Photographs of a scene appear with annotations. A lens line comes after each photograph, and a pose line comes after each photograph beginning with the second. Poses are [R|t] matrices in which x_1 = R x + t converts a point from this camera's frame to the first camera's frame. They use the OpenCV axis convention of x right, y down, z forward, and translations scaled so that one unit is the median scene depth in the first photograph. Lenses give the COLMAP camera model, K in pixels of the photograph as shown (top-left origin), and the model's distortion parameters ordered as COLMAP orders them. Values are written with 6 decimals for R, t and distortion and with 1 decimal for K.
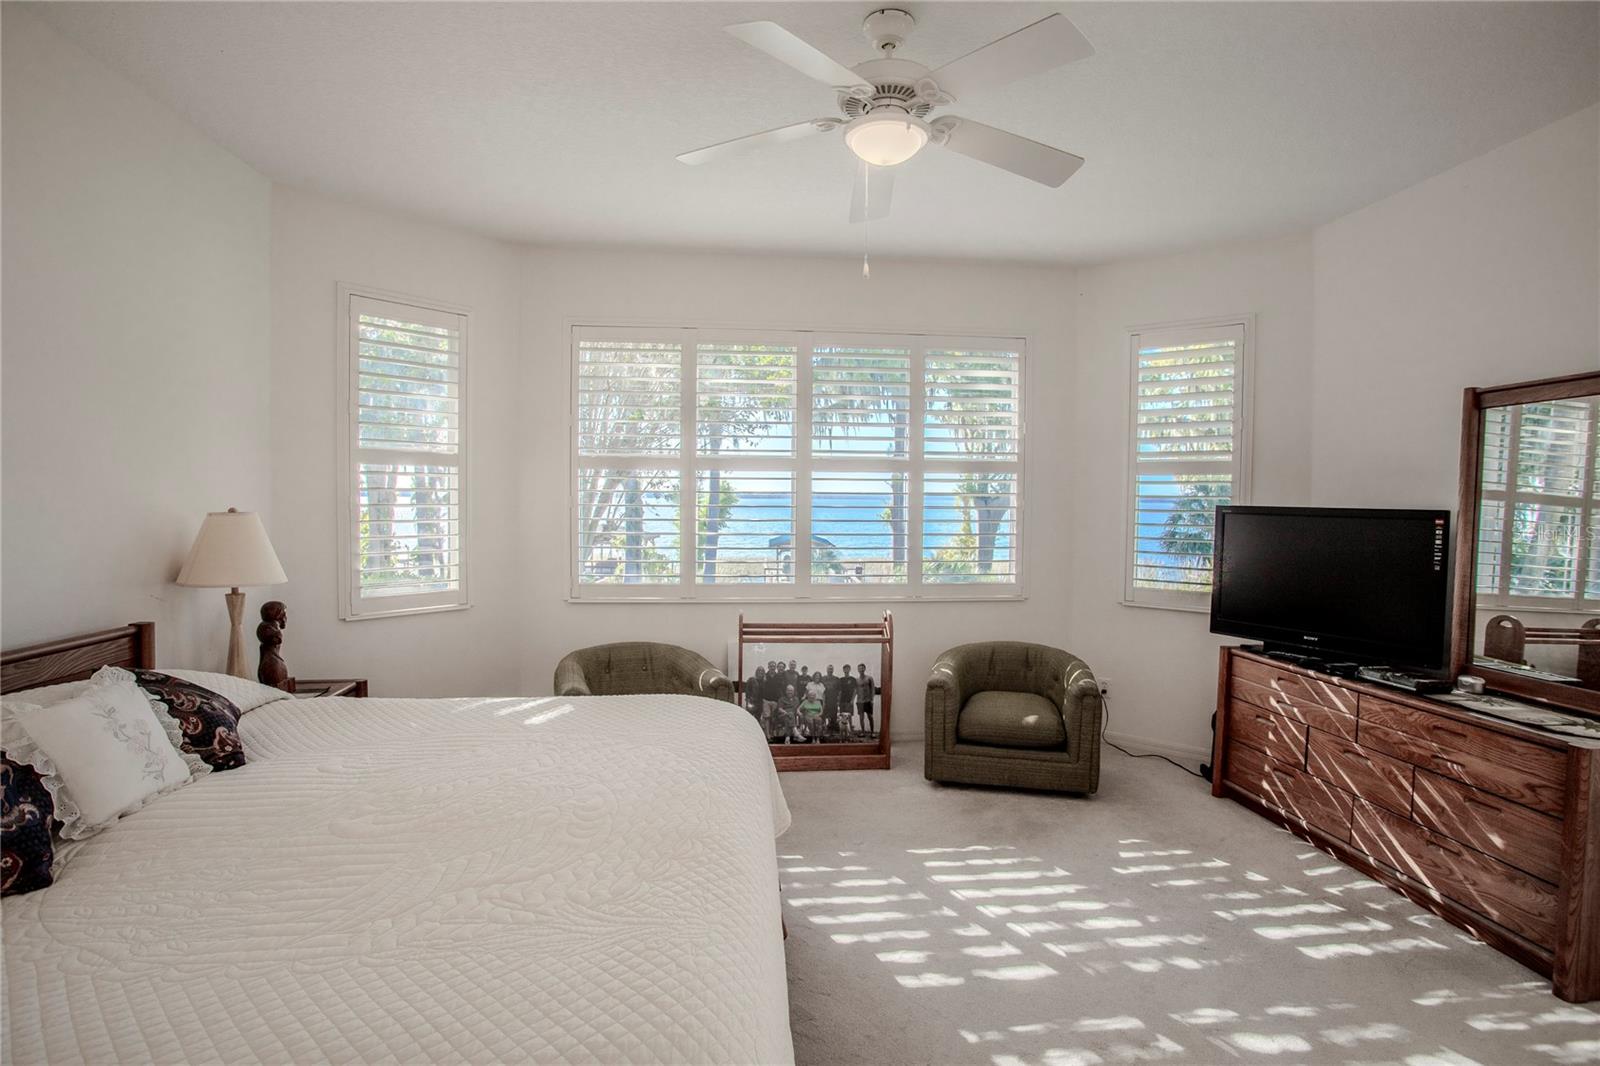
lens RADIAL K [[782.3, 0, 812.0], [0, 782.3, 530.9], [0, 0, 1]] dist [-0.064193, 0.027533]
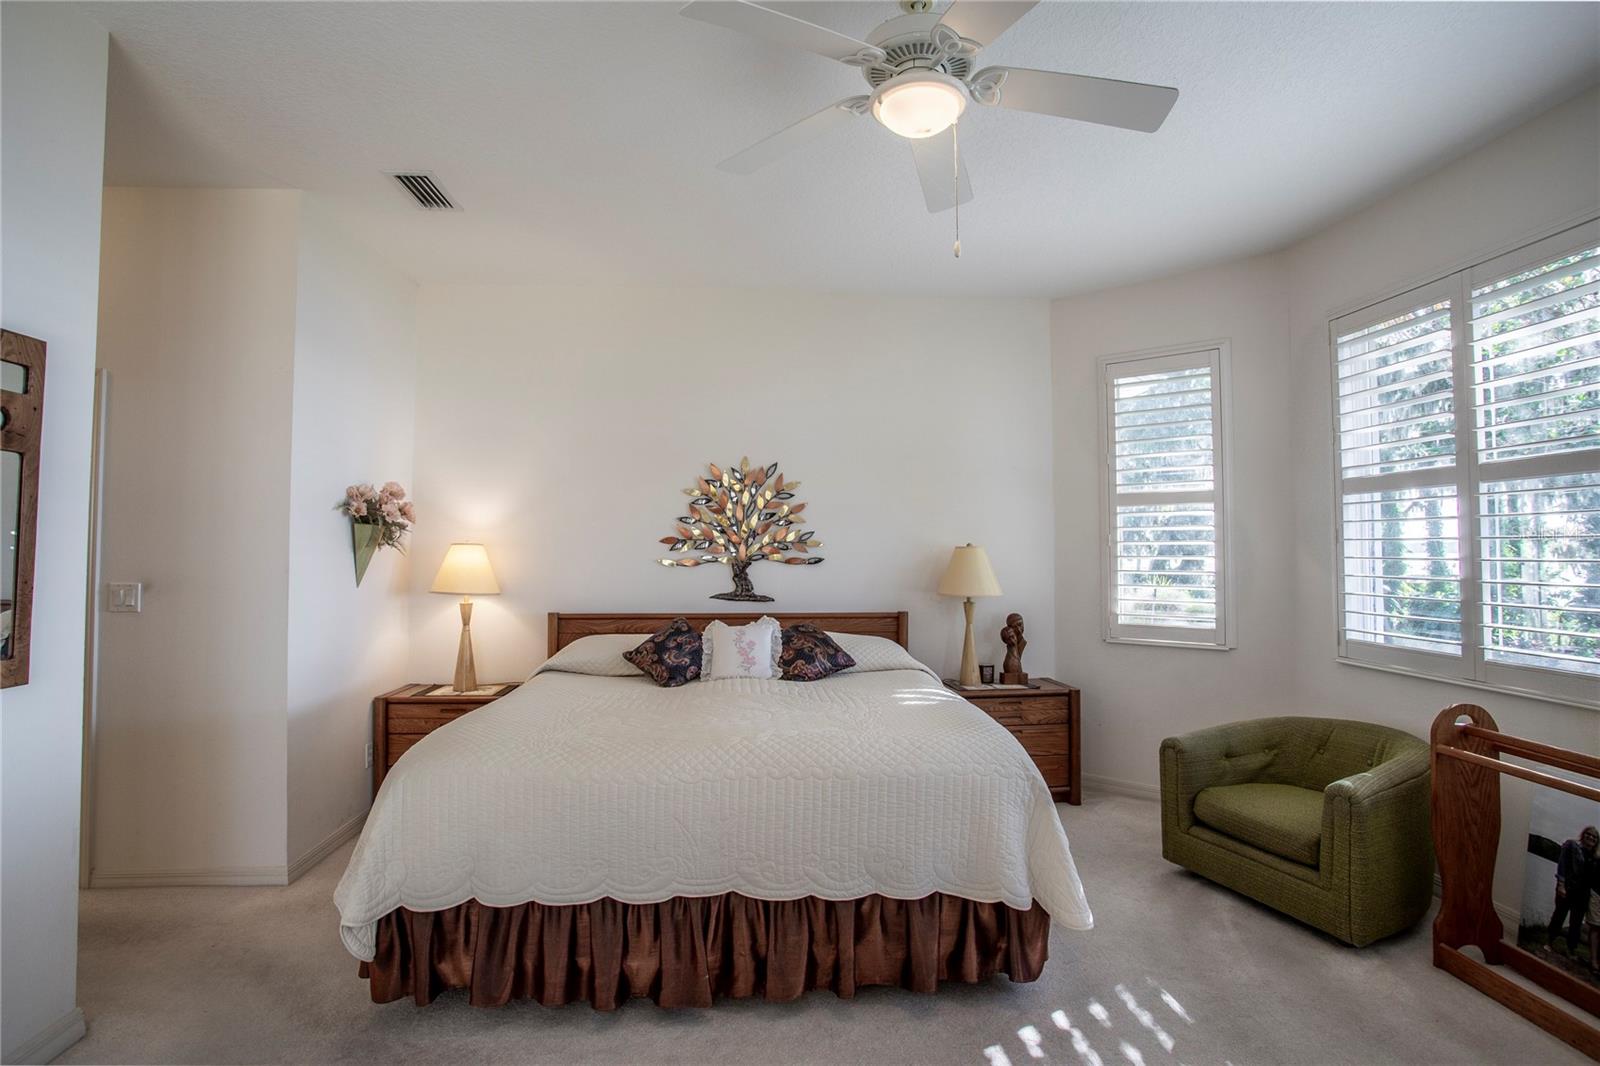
lens RADIAL K [[782.3, 0, 812.0], [0, 782.3, 530.9], [0, 0, 1]] dist [-0.064193, 0.027533]
pose [[-0.000649, -0.035885, -0.999356, 0.699201], [-0.040793, 0.998525, -0.035829, 0.011884], [0.999167, 0.040743, -0.002112, 0.655462]]
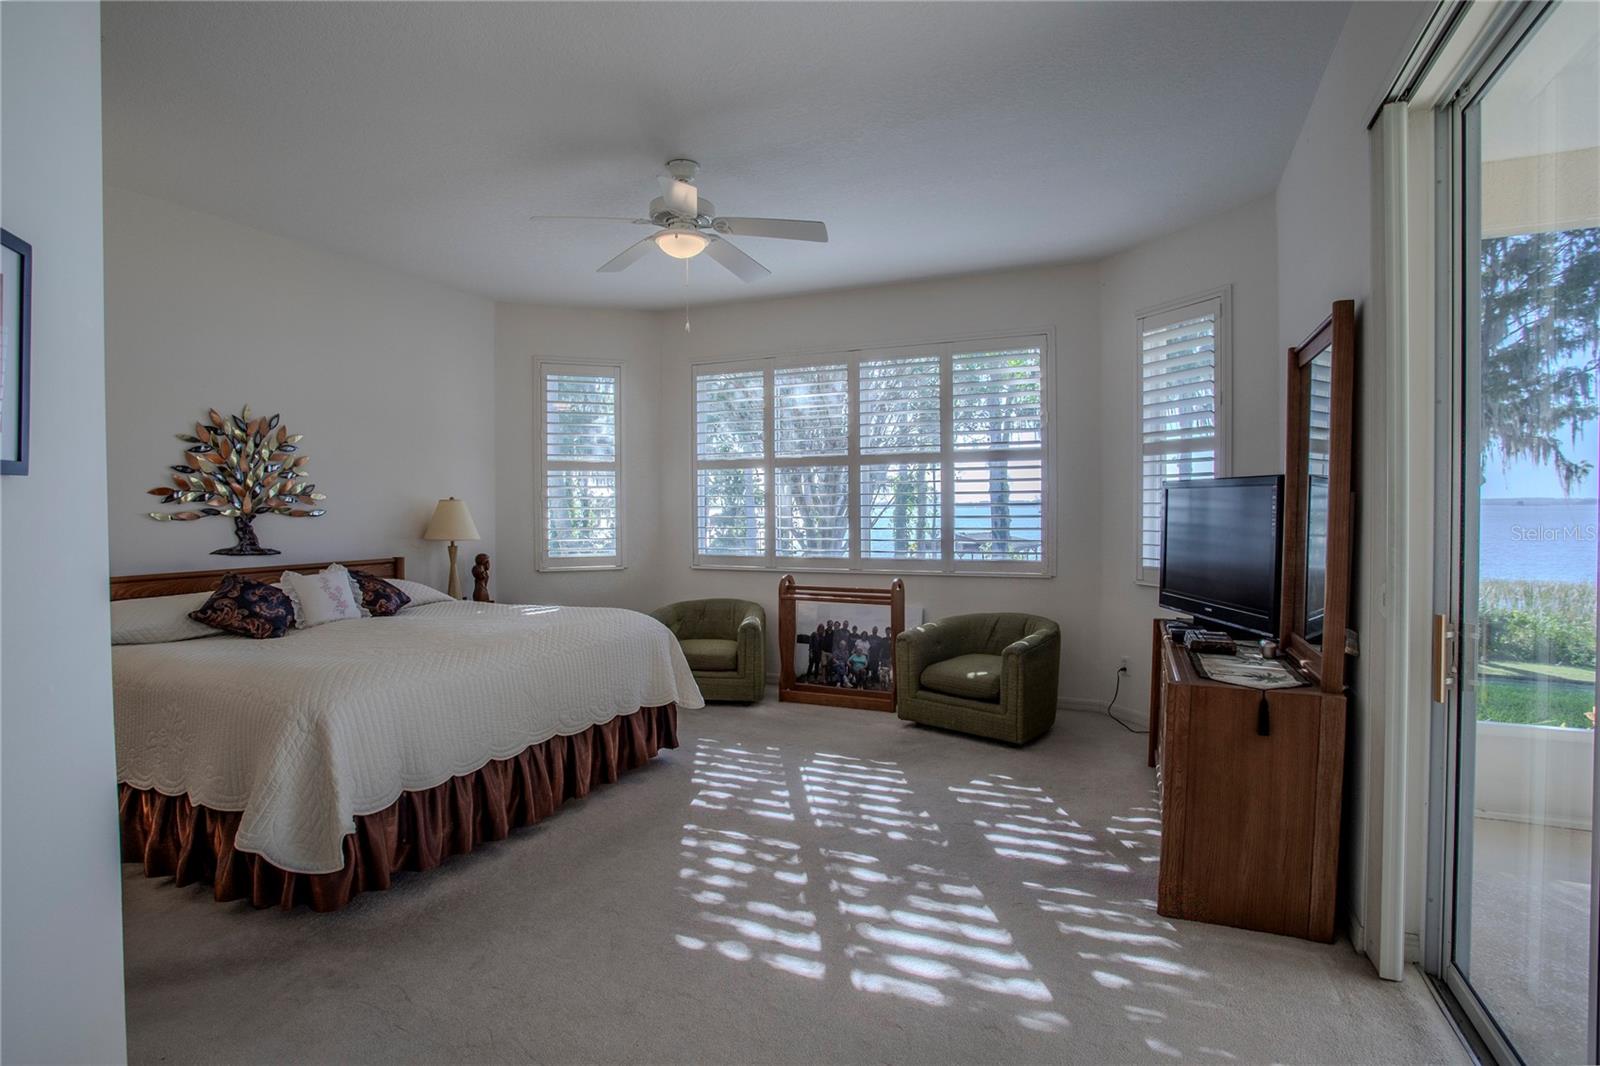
lens RADIAL K [[795.5, 0, 801.8], [0, 795.5, 523.9], [0, 0, 1]] dist [-0.067651, 0.026012]
pose [[0.872639, -0.005208, -0.488338, 0.779948], [-0.005444, 0.999777, -0.020390, 0.060623], [0.488336, 0.020452, 0.872416, -0.177145]]
